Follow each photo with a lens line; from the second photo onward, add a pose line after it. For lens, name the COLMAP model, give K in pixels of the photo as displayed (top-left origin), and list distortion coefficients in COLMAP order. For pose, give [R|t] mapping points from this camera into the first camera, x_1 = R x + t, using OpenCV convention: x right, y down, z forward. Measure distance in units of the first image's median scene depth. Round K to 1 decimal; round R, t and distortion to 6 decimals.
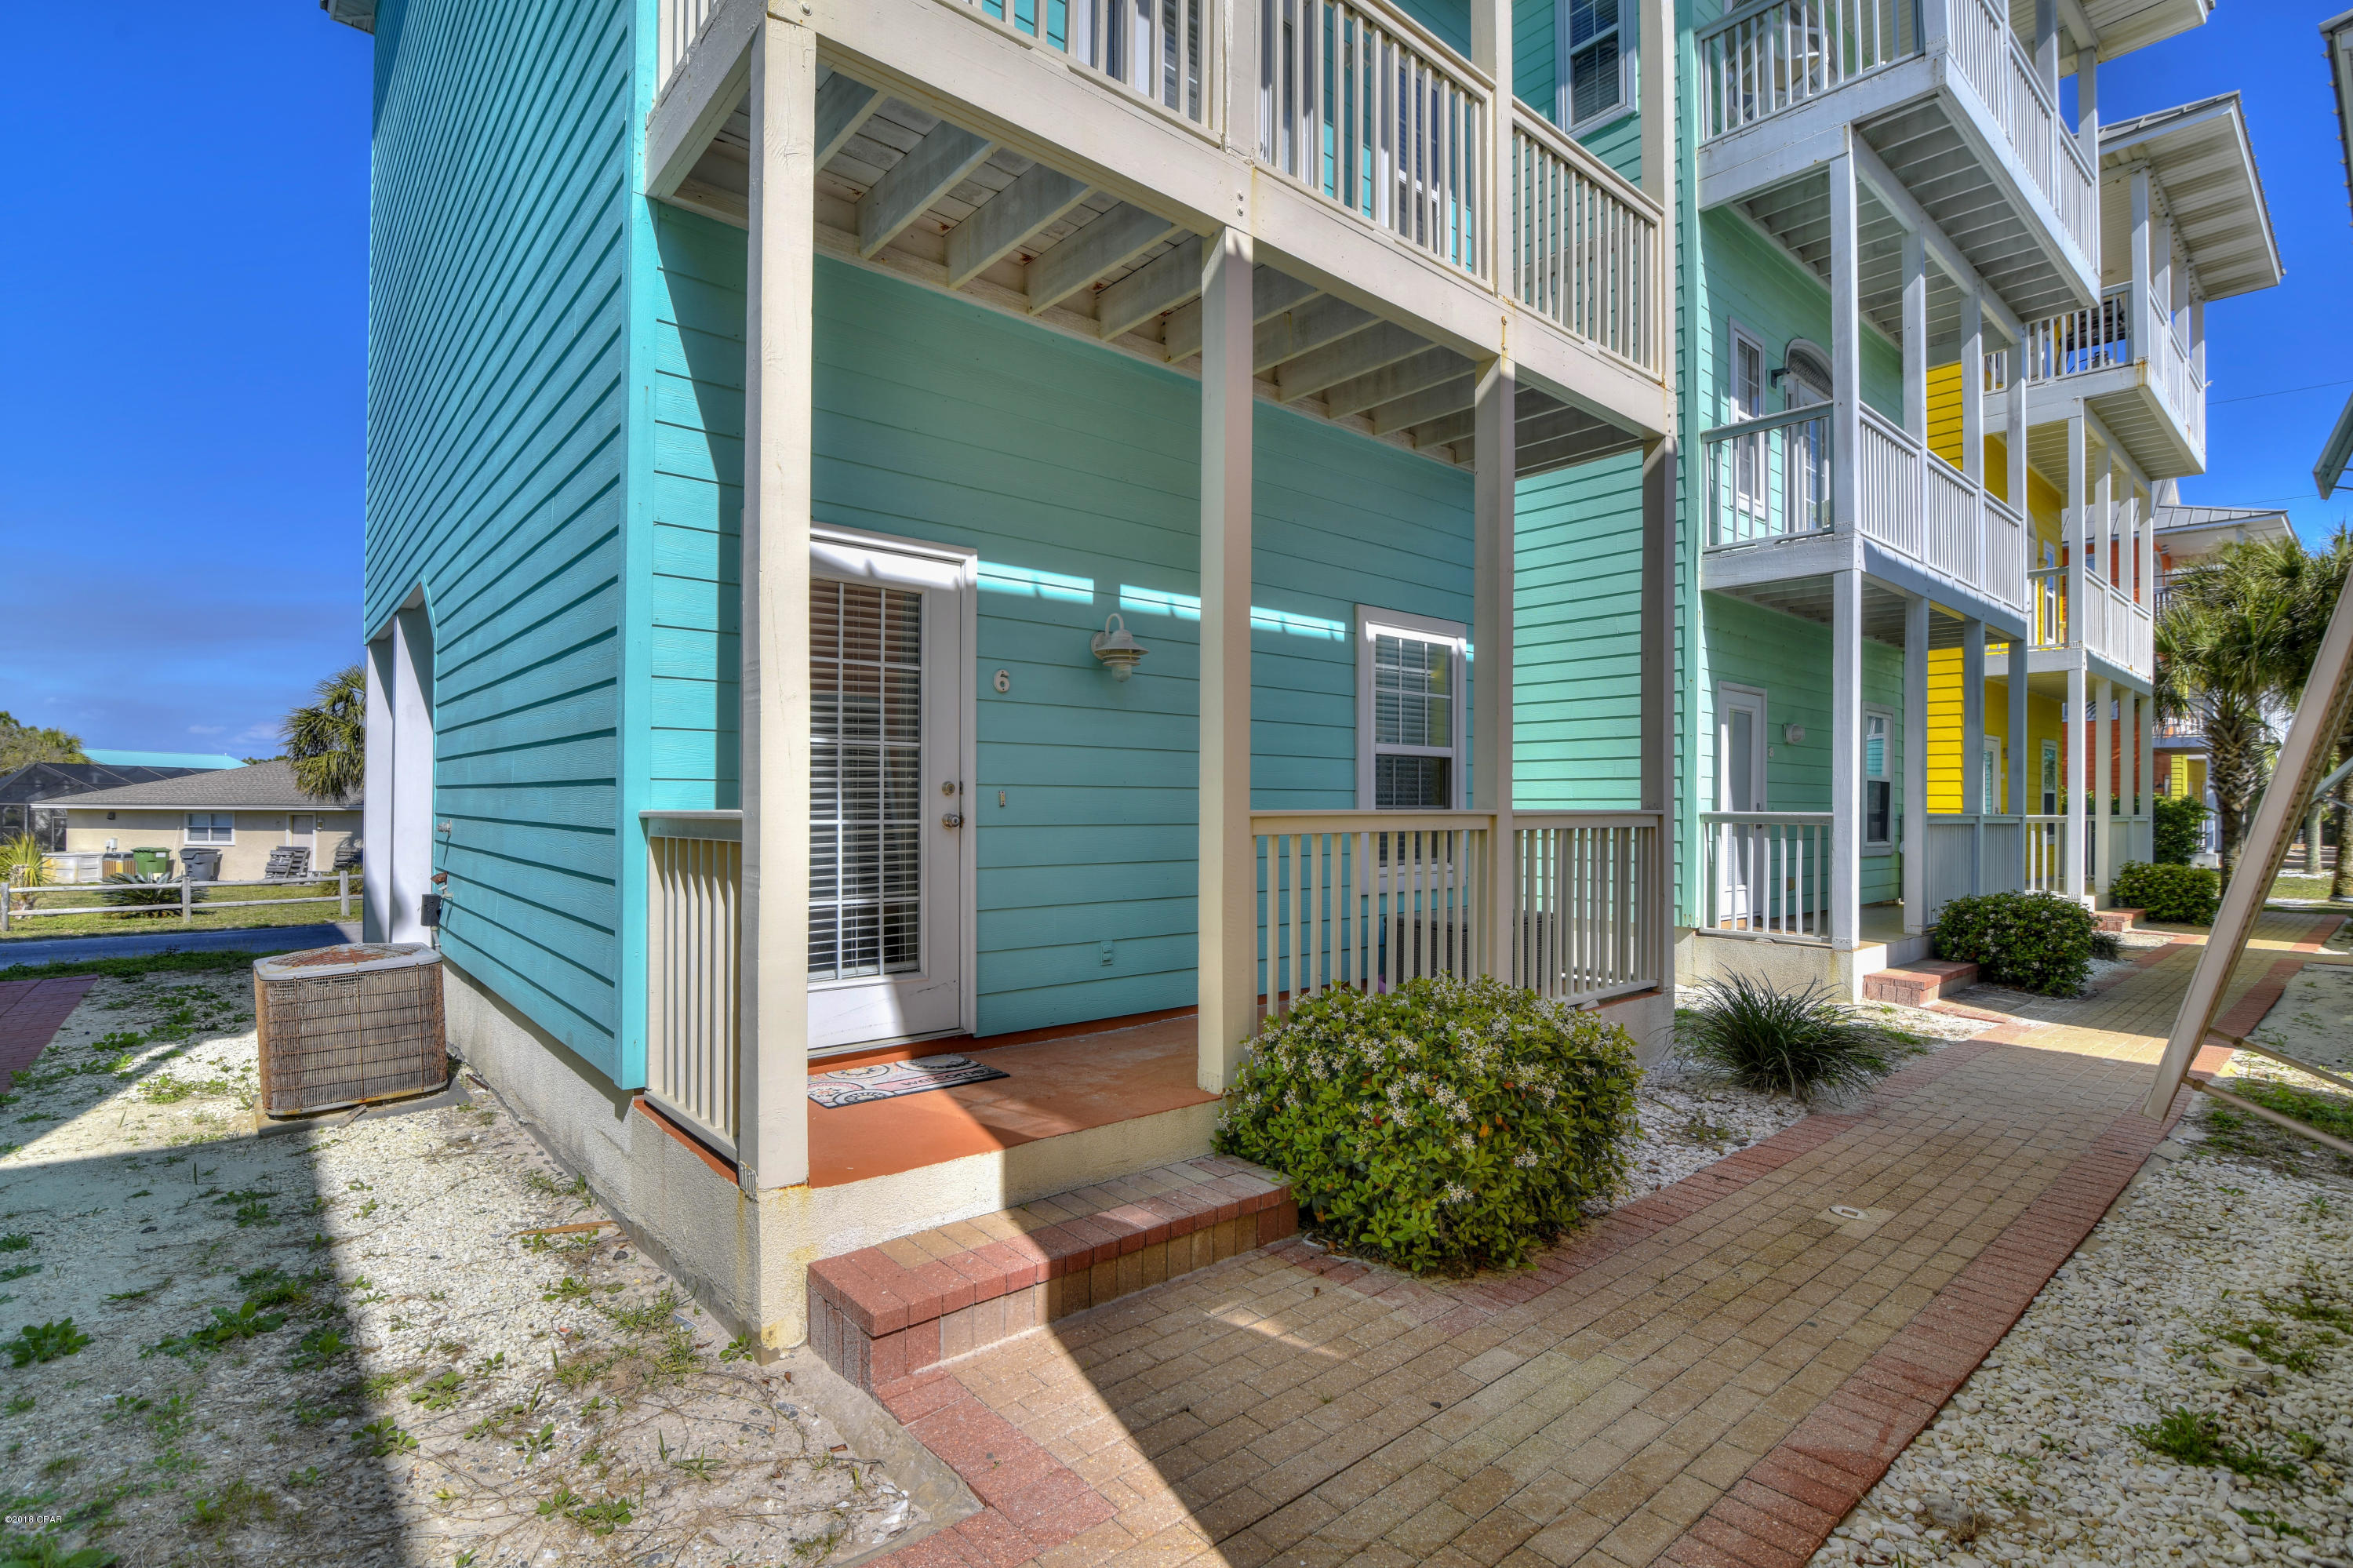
lens RADIAL K [[1088.8, 0, 1180.9], [0, 1088.8, 814.3], [0, 0, 1]] dist [-0.000985, 0.000602]
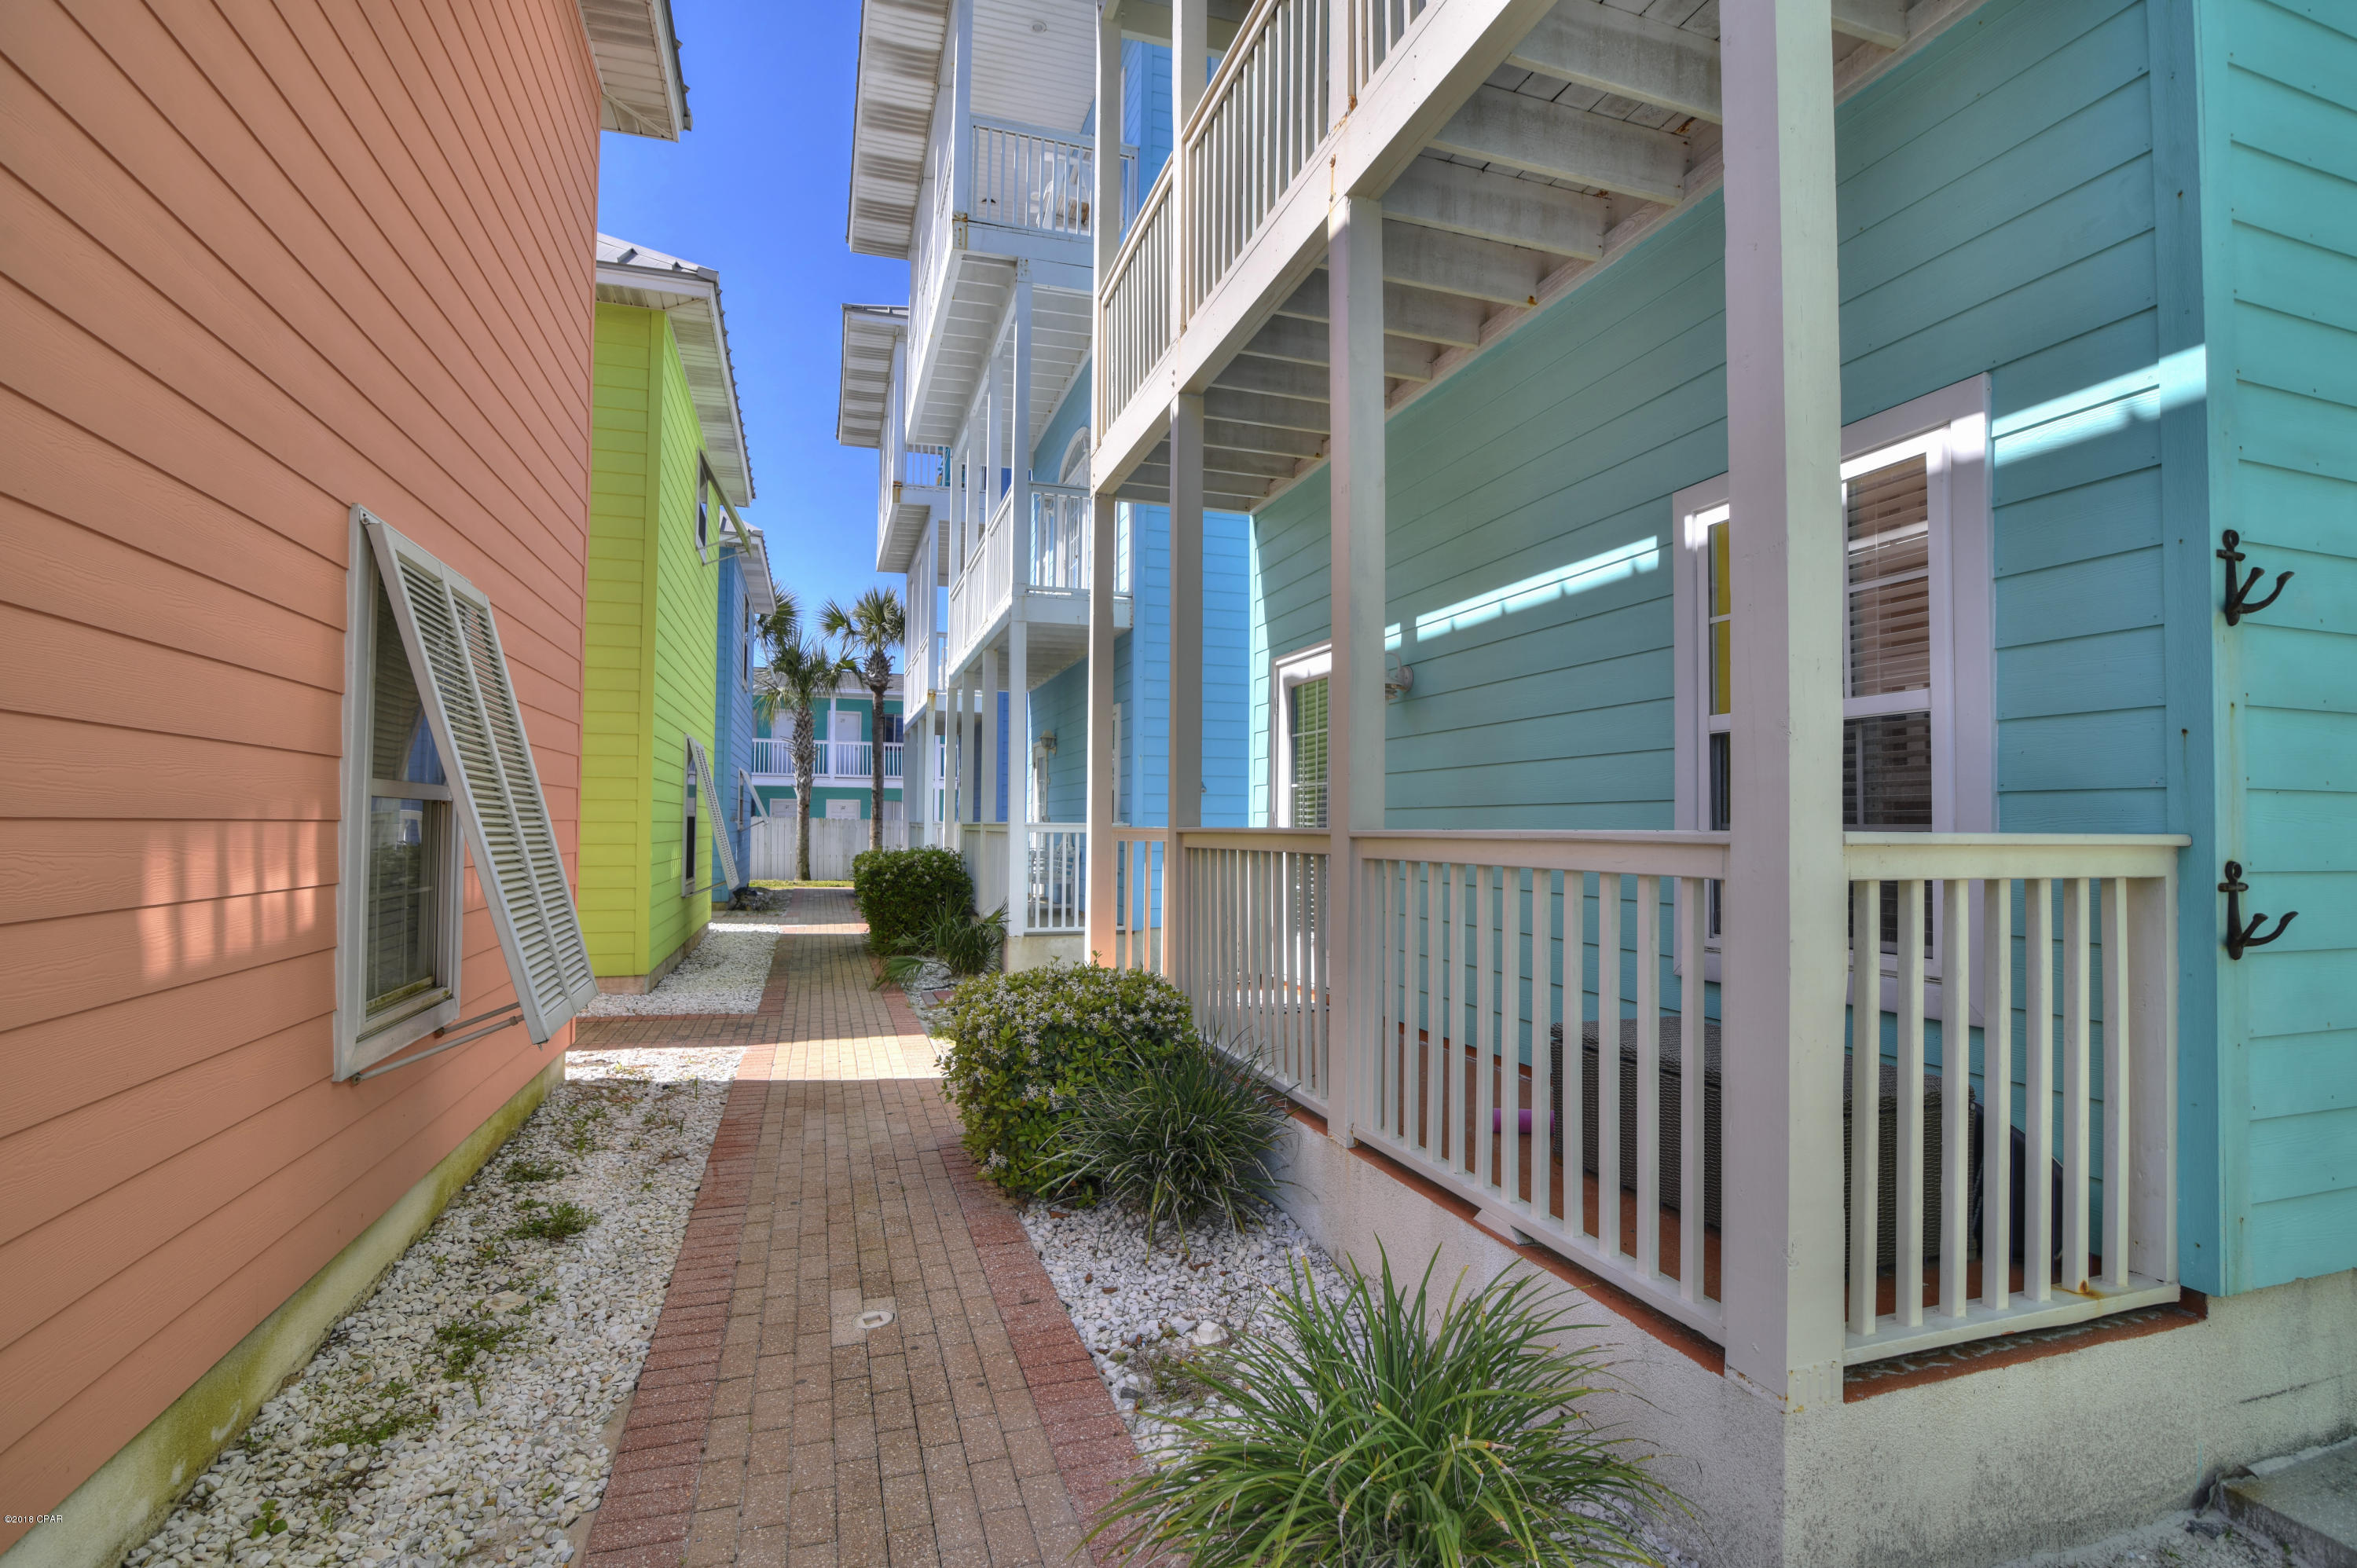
lens RADIAL K [[1109.7, 0, 1179.3], [0, 1109.7, 788.9], [0, 0, 1]] dist [-0.004409, -0.000383]
pose [[-0.394449, -0.038720, -0.918102, 1.142002], [-0.015403, 0.999250, -0.035525, -0.003617], [0.918789, 0.000129, -0.394750, 1.350843]]
